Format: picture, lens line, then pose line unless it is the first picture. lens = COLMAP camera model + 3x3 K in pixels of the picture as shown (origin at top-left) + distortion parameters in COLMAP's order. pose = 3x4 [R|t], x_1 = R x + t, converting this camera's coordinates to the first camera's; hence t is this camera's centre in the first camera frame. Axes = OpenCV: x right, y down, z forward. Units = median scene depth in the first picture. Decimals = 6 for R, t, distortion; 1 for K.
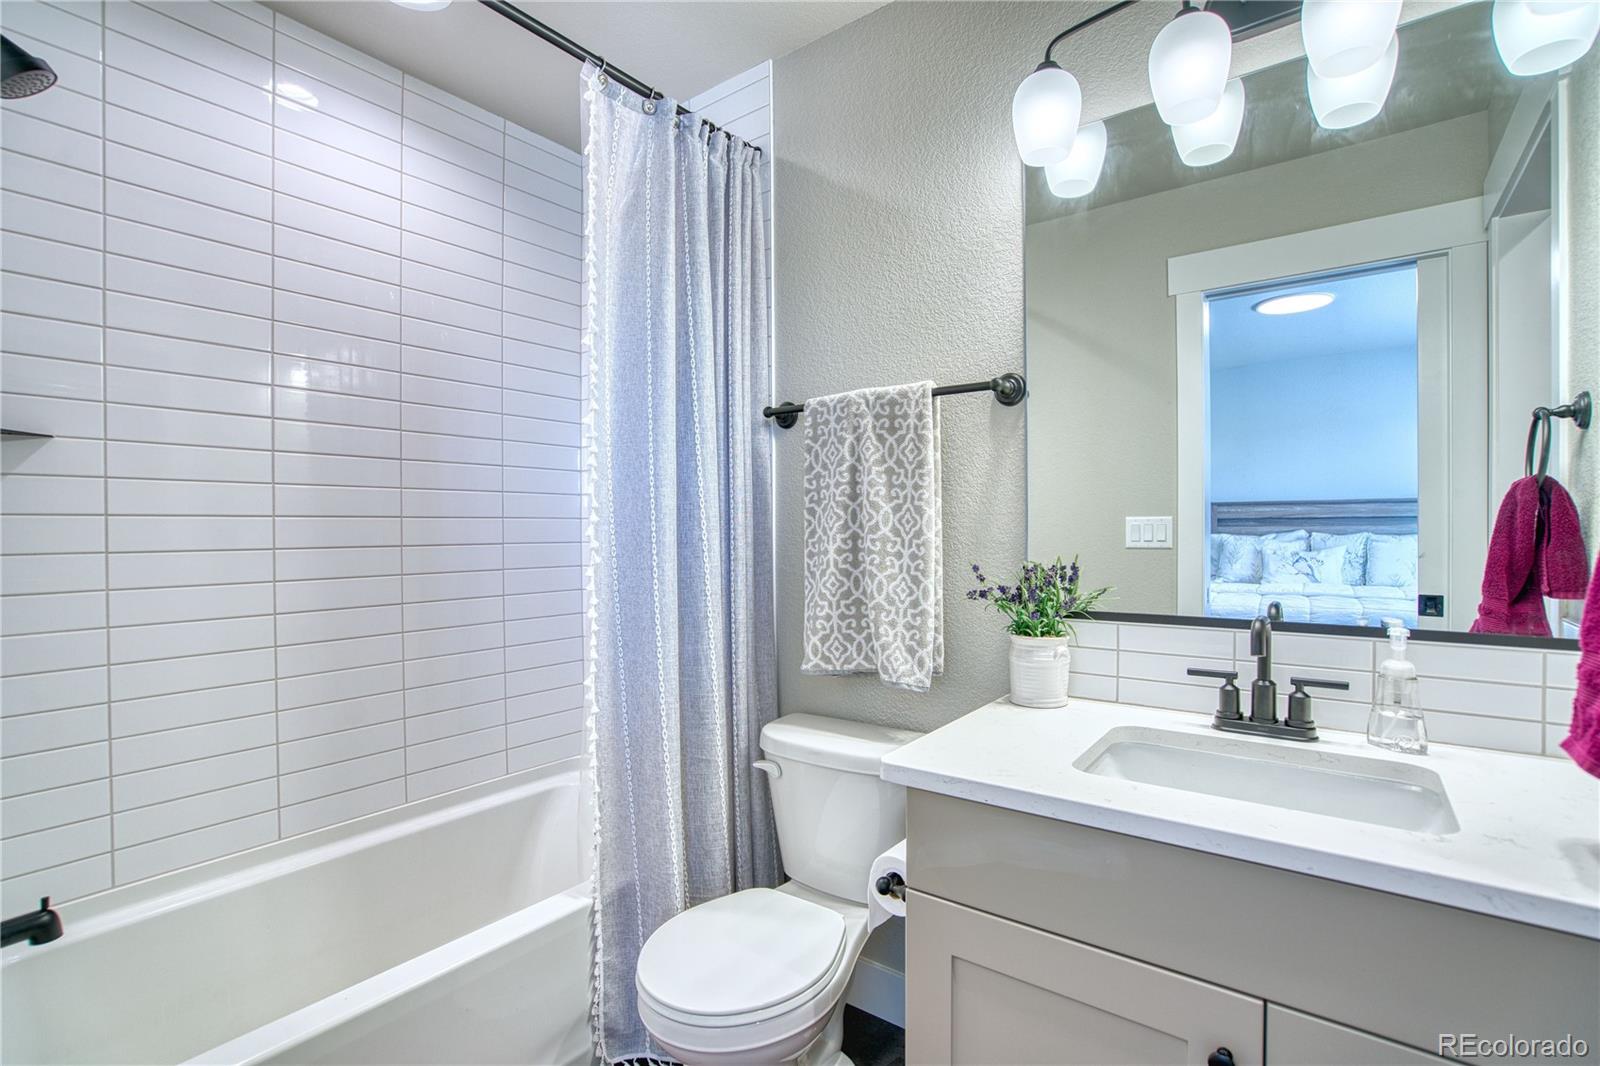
lens RADIAL K [[737.4, 0, 793.8], [0, 737.4, 531.6], [0, 0, 1]] dist [-0.046536, 0.014353]
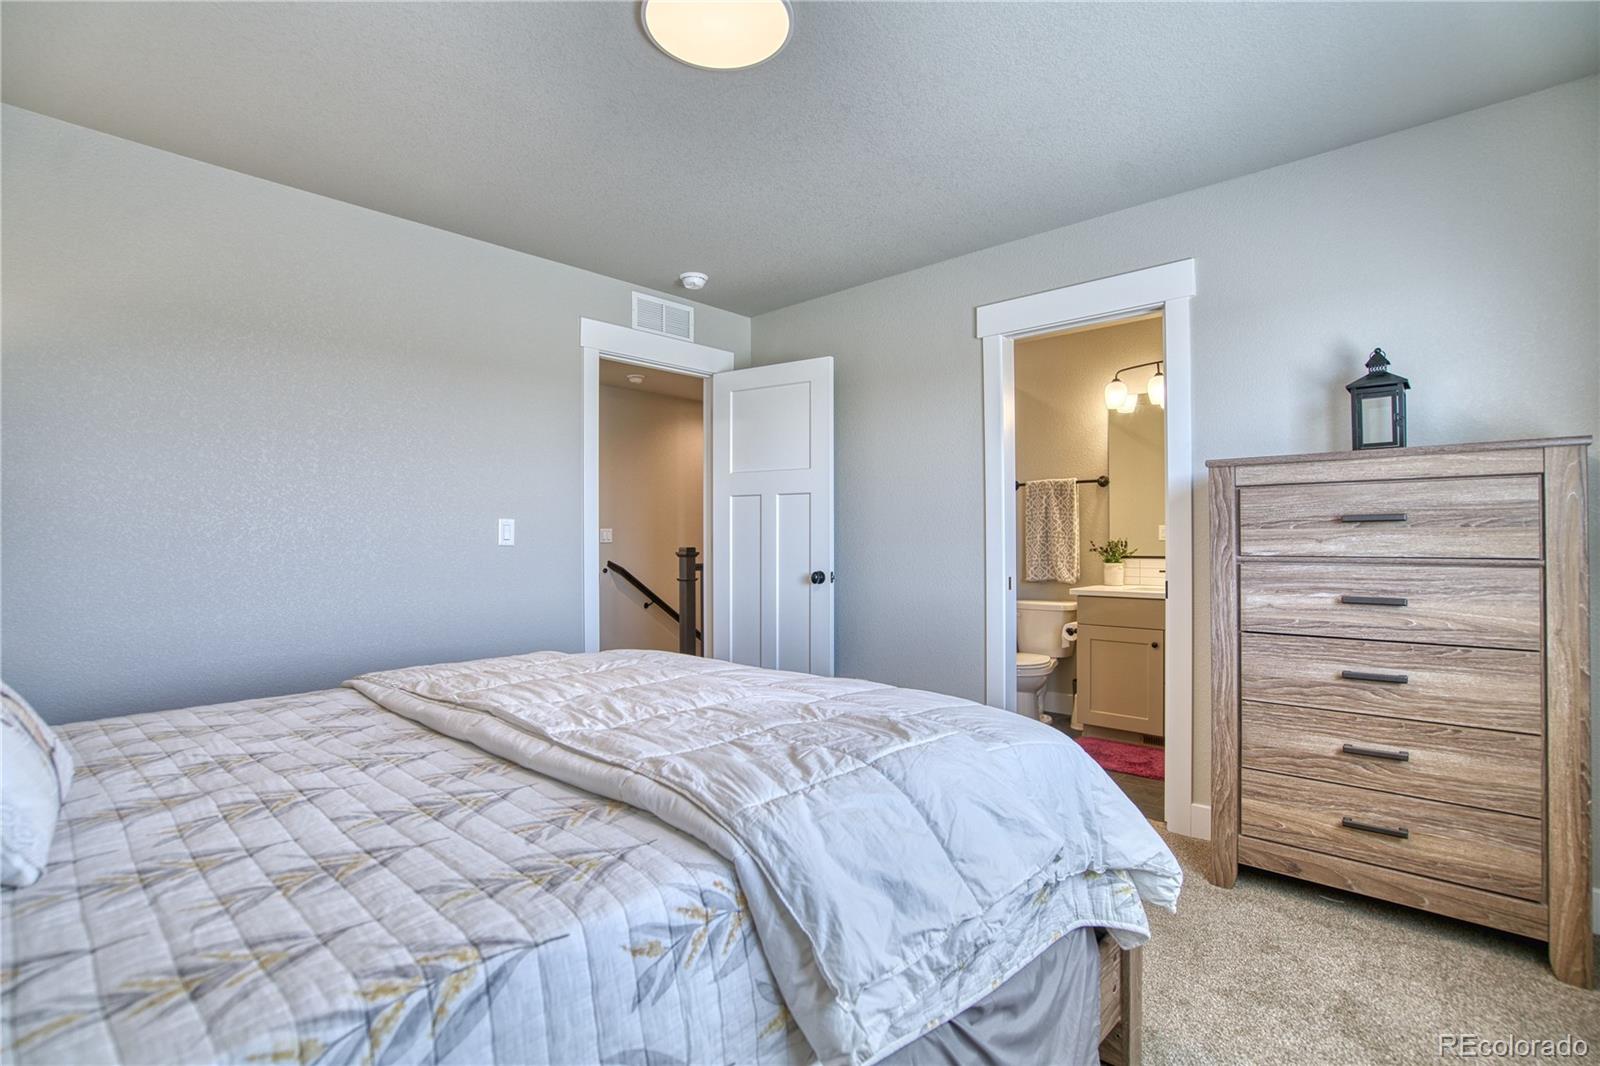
lens RADIAL K [[737.4, 0, 809.3], [0, 737.4, 531.1], [0, 0, 1]] dist [-0.046536, 0.014353]
pose [[0.996237, 0.000352, -0.086674, -0.617201], [-0.001395, 0.999927, -0.011968, 0.041126], [0.086664, 0.012044, 0.996165, -1.998961]]
